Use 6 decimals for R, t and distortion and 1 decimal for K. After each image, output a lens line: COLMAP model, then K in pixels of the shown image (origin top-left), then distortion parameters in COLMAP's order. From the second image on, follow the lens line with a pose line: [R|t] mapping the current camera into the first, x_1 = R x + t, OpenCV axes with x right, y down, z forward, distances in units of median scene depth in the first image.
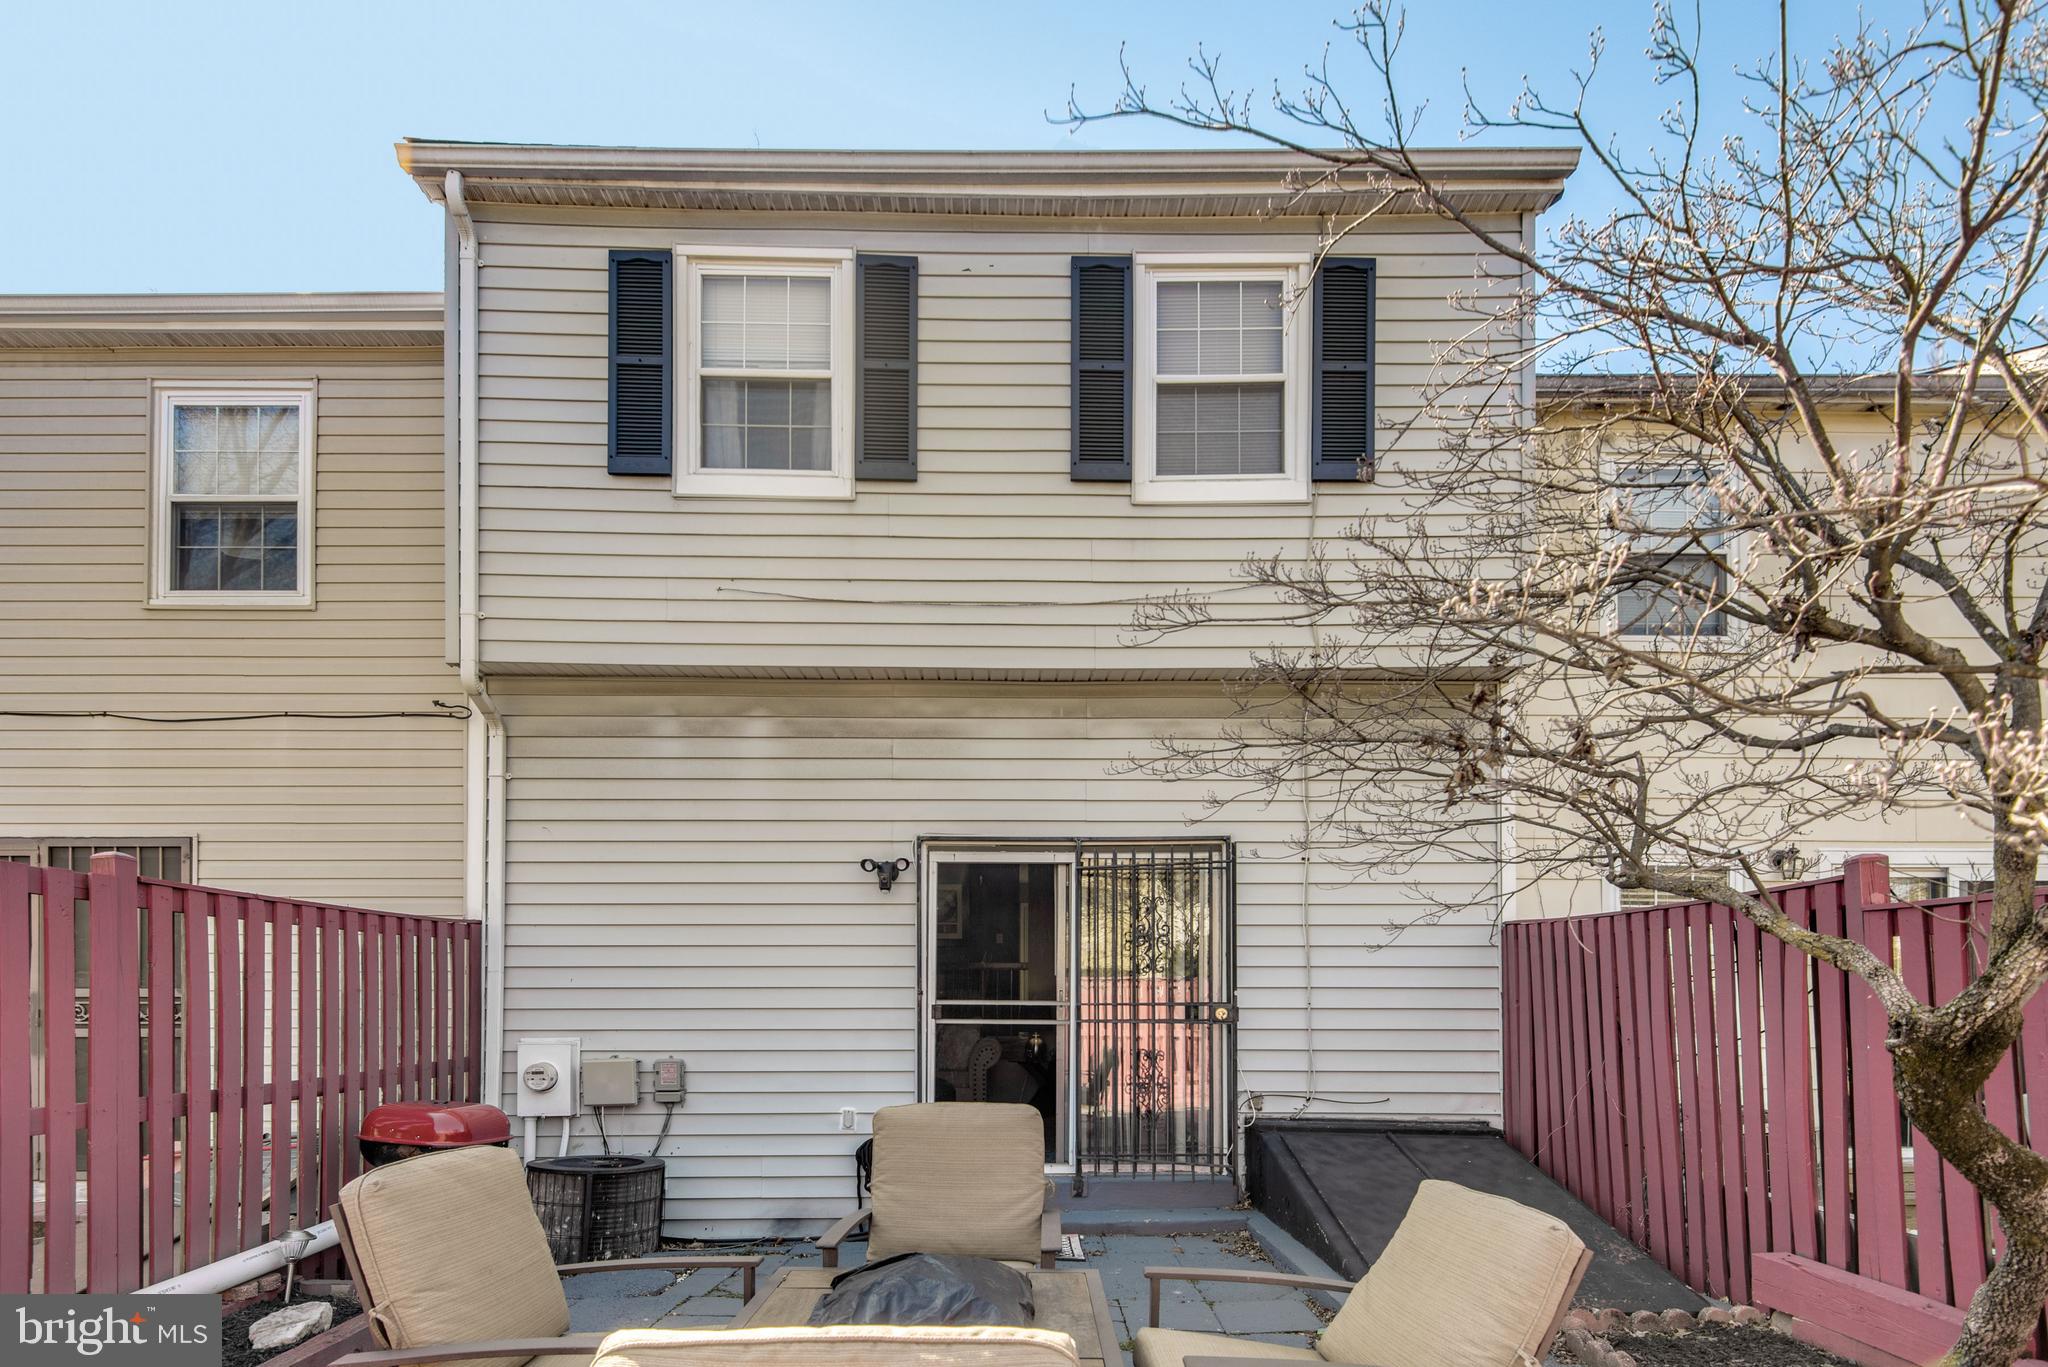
lens RADIAL K [[682.9, 0, 1025.8], [0, 682.9, 998.3], [0, 0, 1]] dist [0.014767, -0.004680]
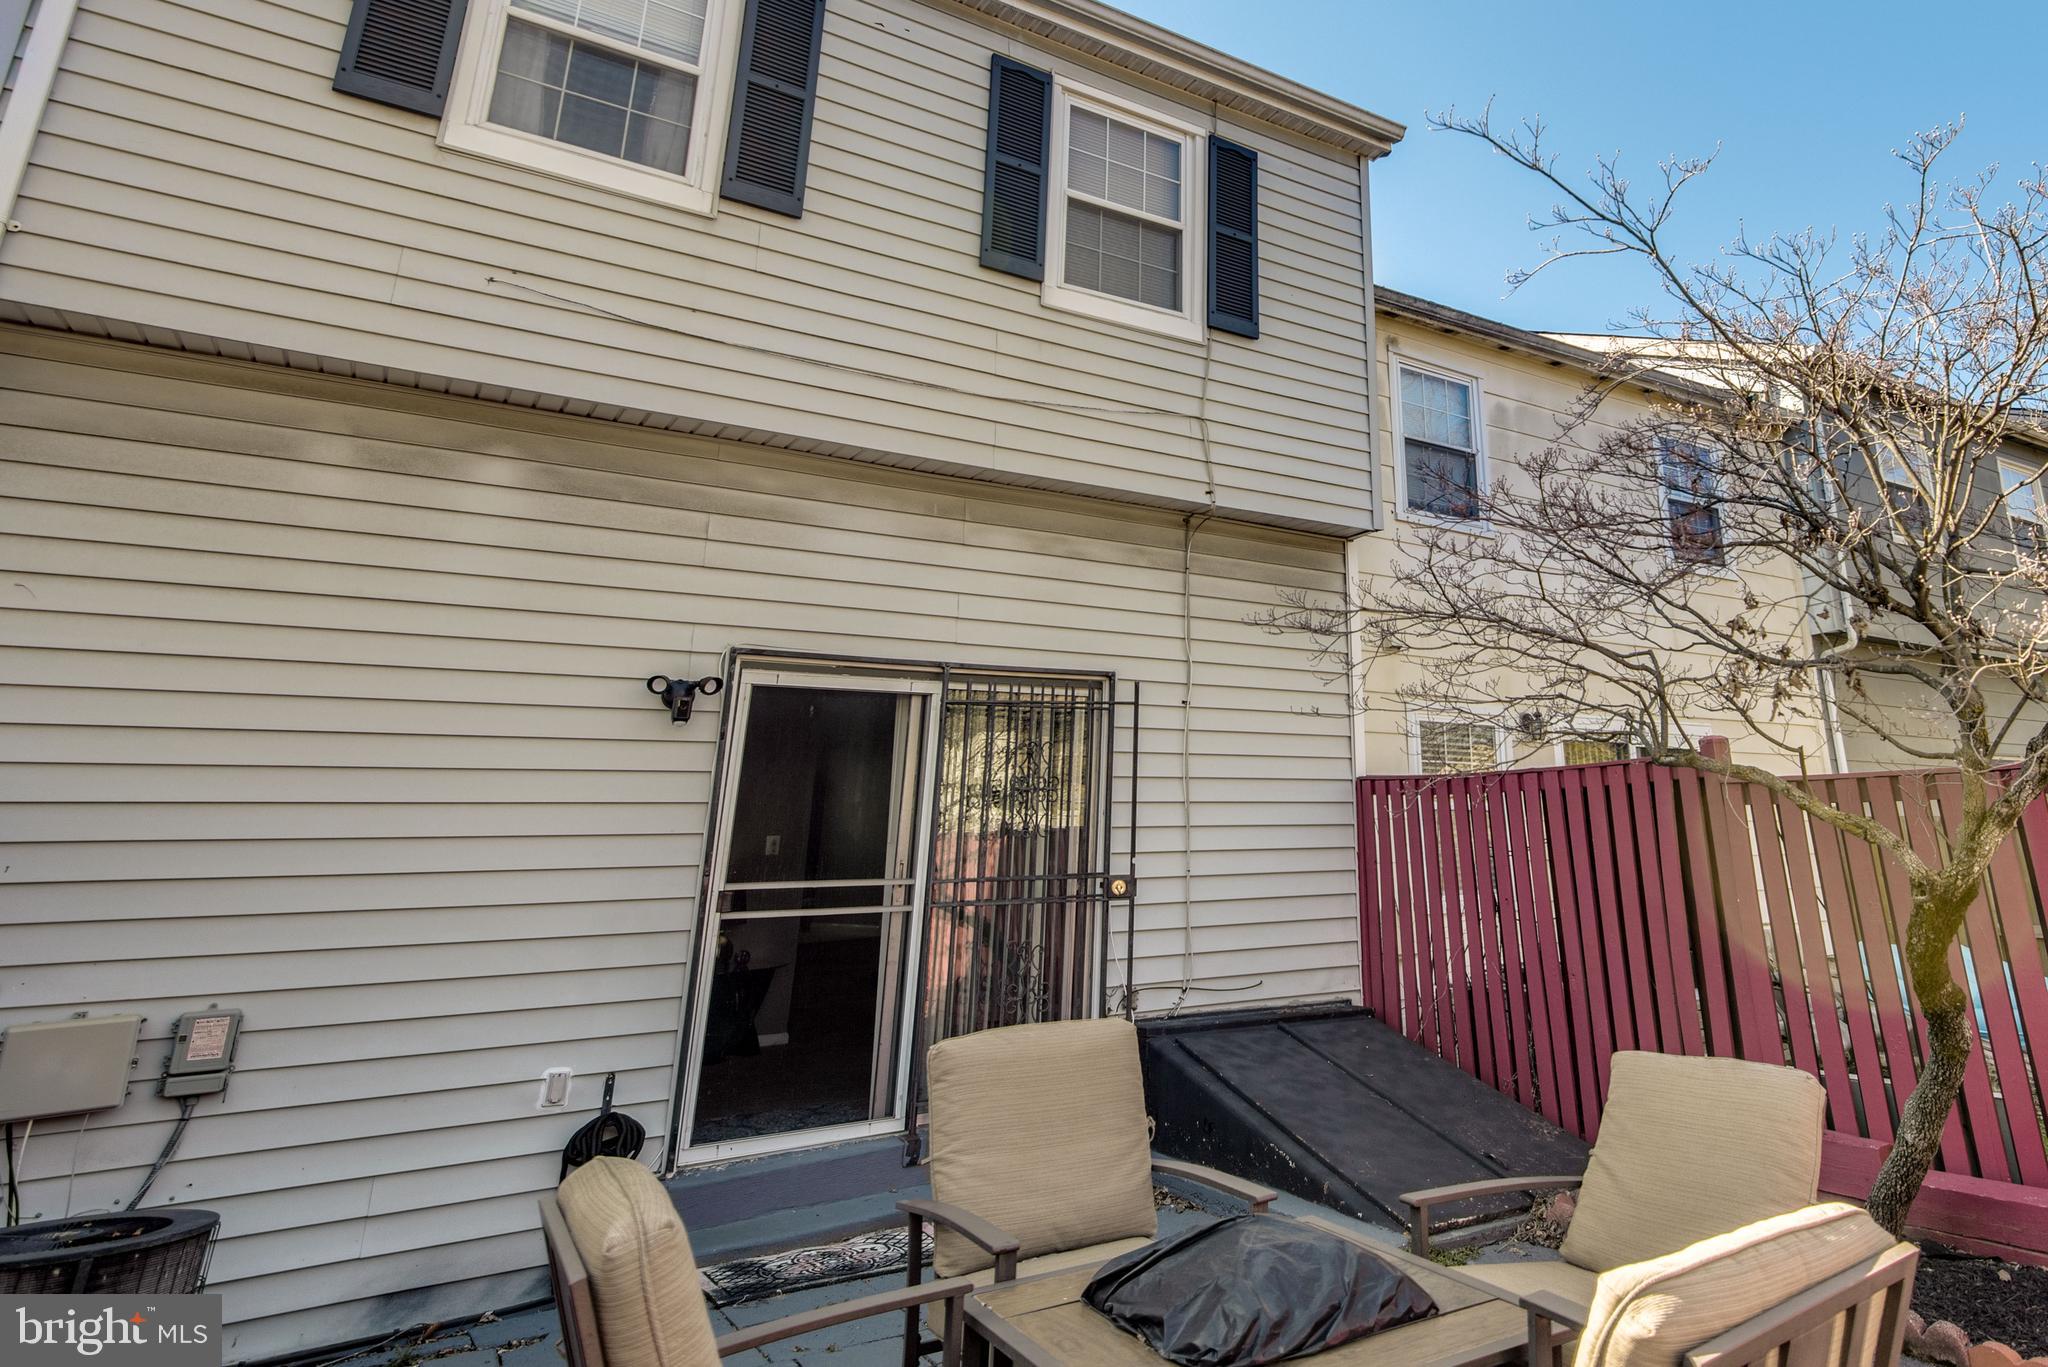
lens RADIAL K [[943.9, 0, 1023.9], [0, 943.9, 678.0], [0, 0, 1]] dist [-0.001629, -0.001226]
pose [[0.903357, 0.056526, 0.425148, -0.312011], [0.026269, 0.982124, -0.186395, -0.017059], [-0.428084, 0.179550, 0.885723, 0.014709]]
